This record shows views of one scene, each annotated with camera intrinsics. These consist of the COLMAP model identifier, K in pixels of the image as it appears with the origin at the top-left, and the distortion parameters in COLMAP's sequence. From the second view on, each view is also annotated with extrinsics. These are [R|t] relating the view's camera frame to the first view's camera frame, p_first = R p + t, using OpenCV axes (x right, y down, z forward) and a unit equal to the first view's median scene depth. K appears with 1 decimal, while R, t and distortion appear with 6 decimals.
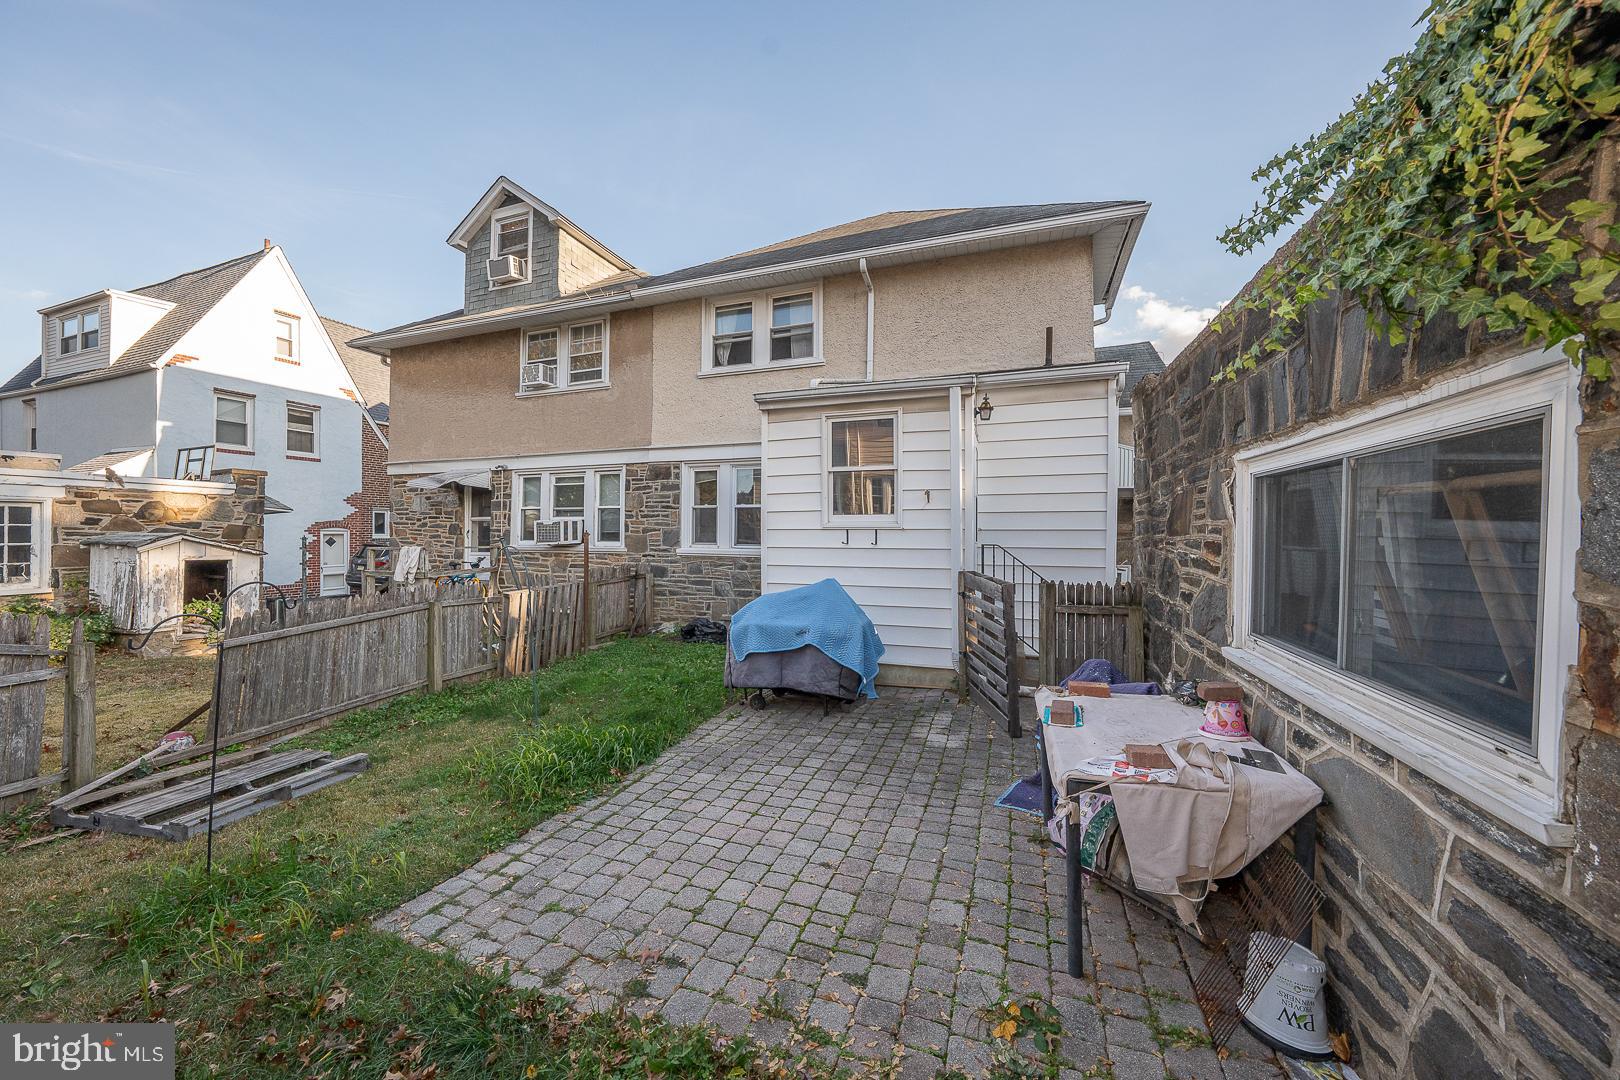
lens RADIAL K [[557.9, 0, 814.7], [0, 557.9, 538.2], [0, 0, 1]] dist [-0.026053, 0.005061]
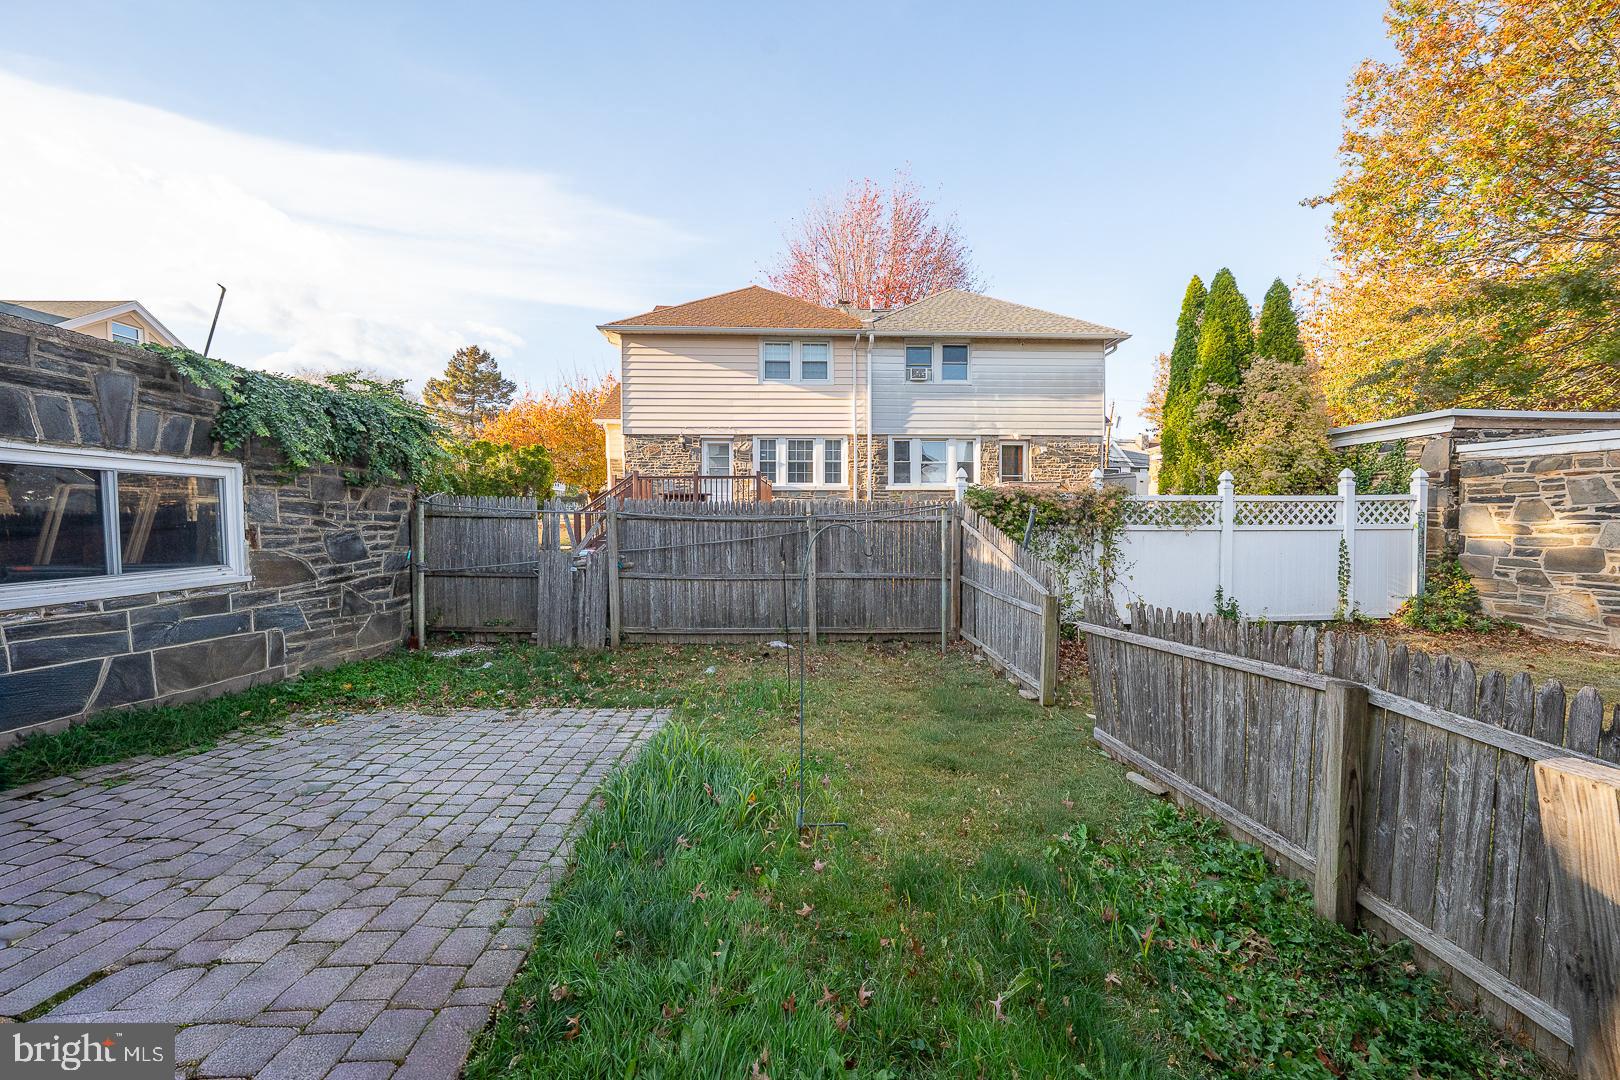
lens RADIAL K [[557.9, 0, 803.2], [0, 557.9, 537.3], [0, 0, 1]] dist [-0.026053, 0.005061]
pose [[-0.932672, 0.015199, -0.360406, -0.496092], [-0.002441, 0.998823, 0.048438, 0.001843], [0.360718, 0.046057, -0.931537, 2.741806]]
